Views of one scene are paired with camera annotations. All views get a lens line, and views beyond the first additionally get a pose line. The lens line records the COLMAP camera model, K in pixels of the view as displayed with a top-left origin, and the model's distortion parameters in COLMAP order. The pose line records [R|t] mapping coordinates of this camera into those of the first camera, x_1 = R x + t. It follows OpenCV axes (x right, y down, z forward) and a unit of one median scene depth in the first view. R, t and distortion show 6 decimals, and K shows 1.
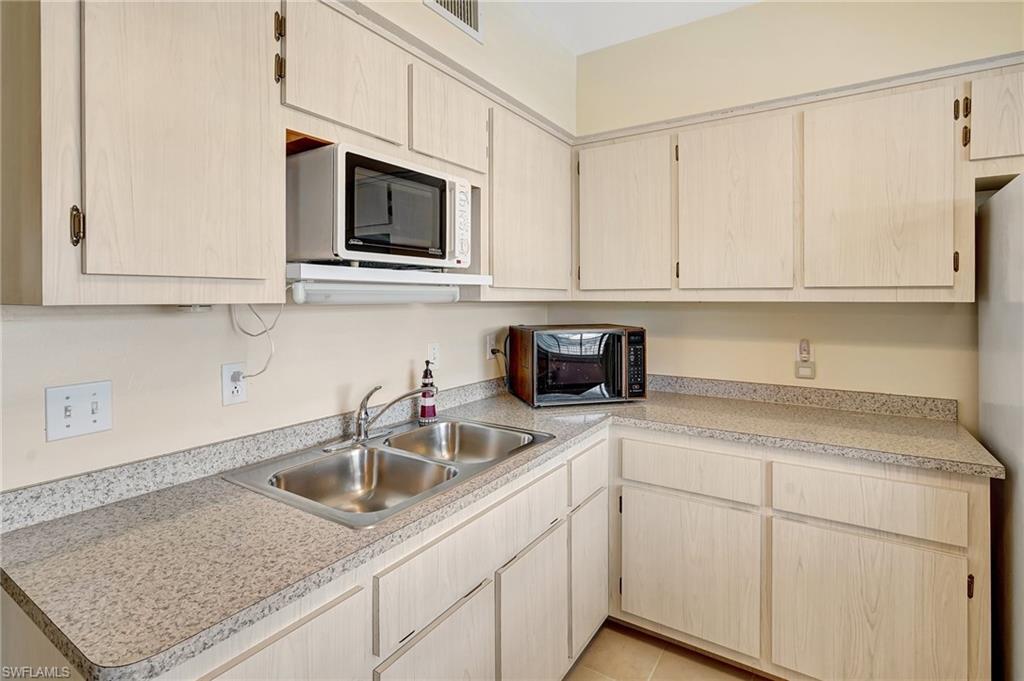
lens RADIAL K [[503.0, 0, 510.4], [0, 503.0, 305.0], [0, 0, 1]] dist [-0.004201, -0.000210]
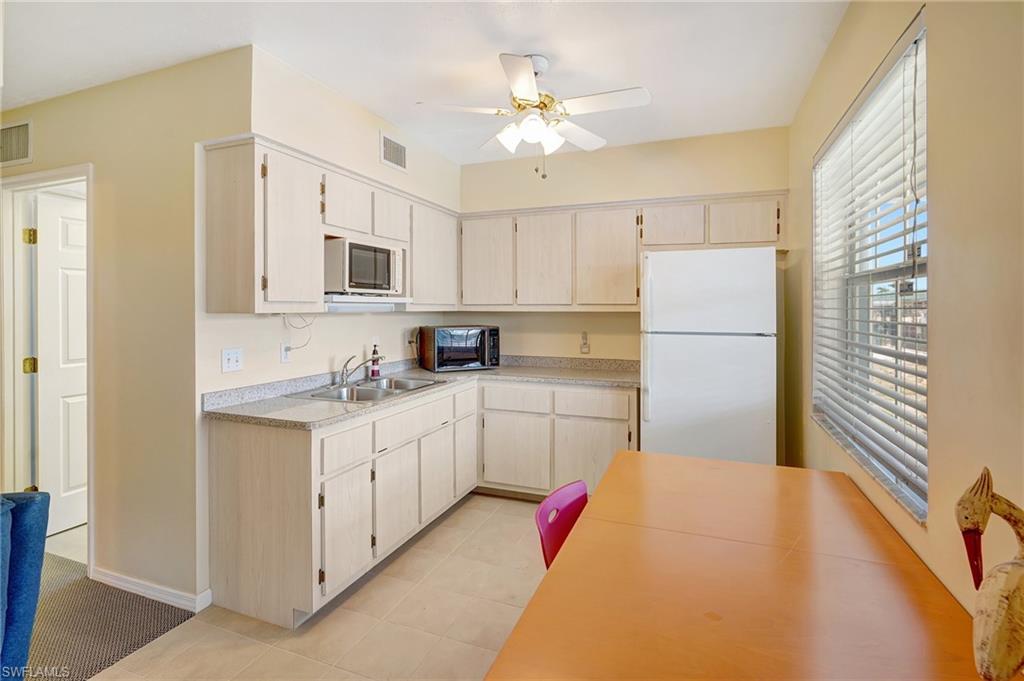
lens RADIAL K [[503.0, 0, 510.4], [0, 503.0, 305.0], [0, 0, 1]] dist [-0.004201, -0.000210]
pose [[0.978787, 0.001304, 0.204876, -0.061870], [0.002885, 0.999793, -0.020149, 0.006757], [-0.204860, 0.020313, 0.978580, -0.858475]]
